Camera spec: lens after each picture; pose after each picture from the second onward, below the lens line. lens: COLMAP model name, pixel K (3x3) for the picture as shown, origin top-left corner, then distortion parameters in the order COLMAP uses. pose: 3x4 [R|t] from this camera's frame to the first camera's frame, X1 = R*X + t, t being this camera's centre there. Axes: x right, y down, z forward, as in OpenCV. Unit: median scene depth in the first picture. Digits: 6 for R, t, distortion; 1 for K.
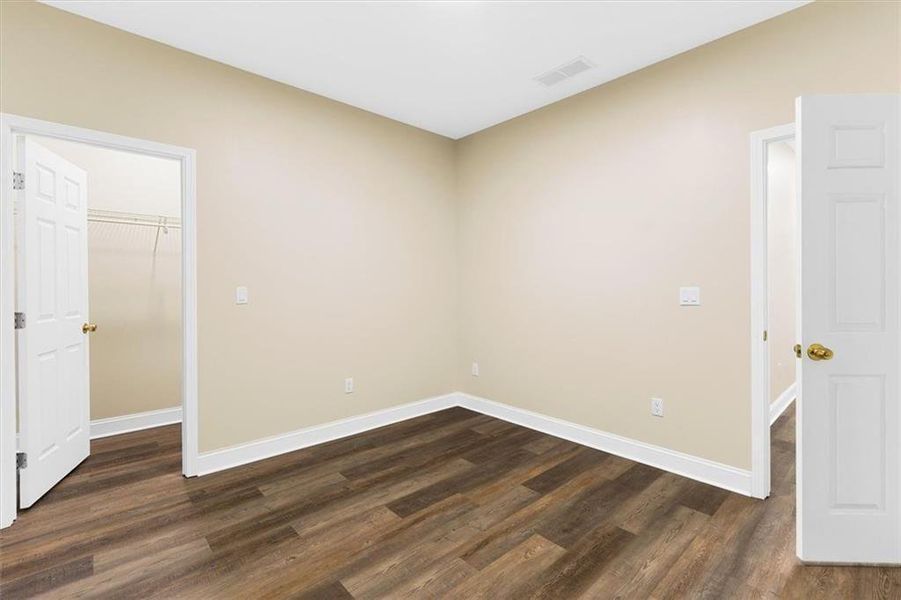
lens RADIAL K [[407.2, 0, 447.6], [0, 407.2, 299.7], [0, 0, 1]] dist [0.001261, 0.000296]
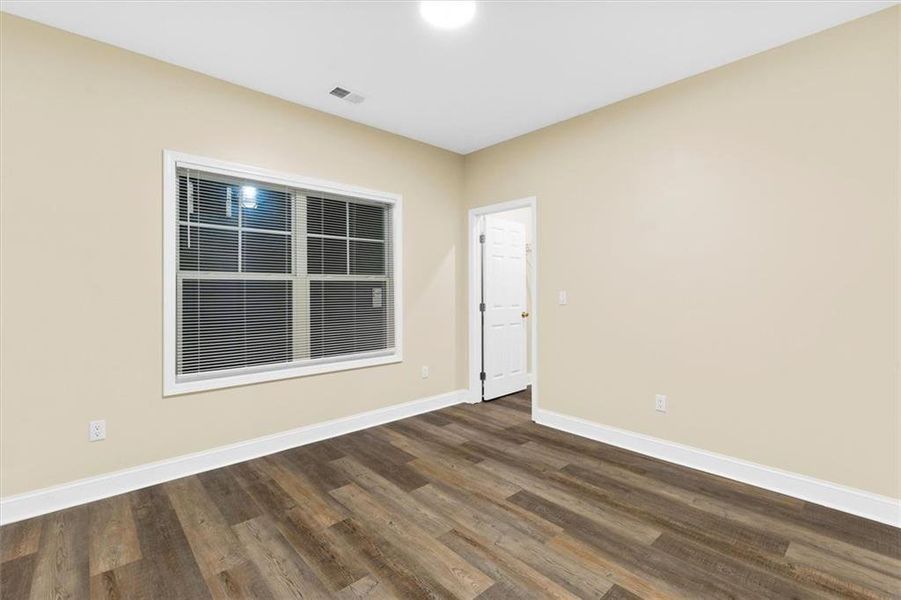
lens RADIAL K [[407.2, 0, 447.6], [0, 407.2, 299.7], [0, 0, 1]] dist [0.001261, 0.000296]
pose [[-0.005083, 0.023660, -0.999707, 0.891855], [-0.027271, 0.999345, 0.023790, -0.027664], [0.999615, 0.027383, -0.004435, 0.750294]]
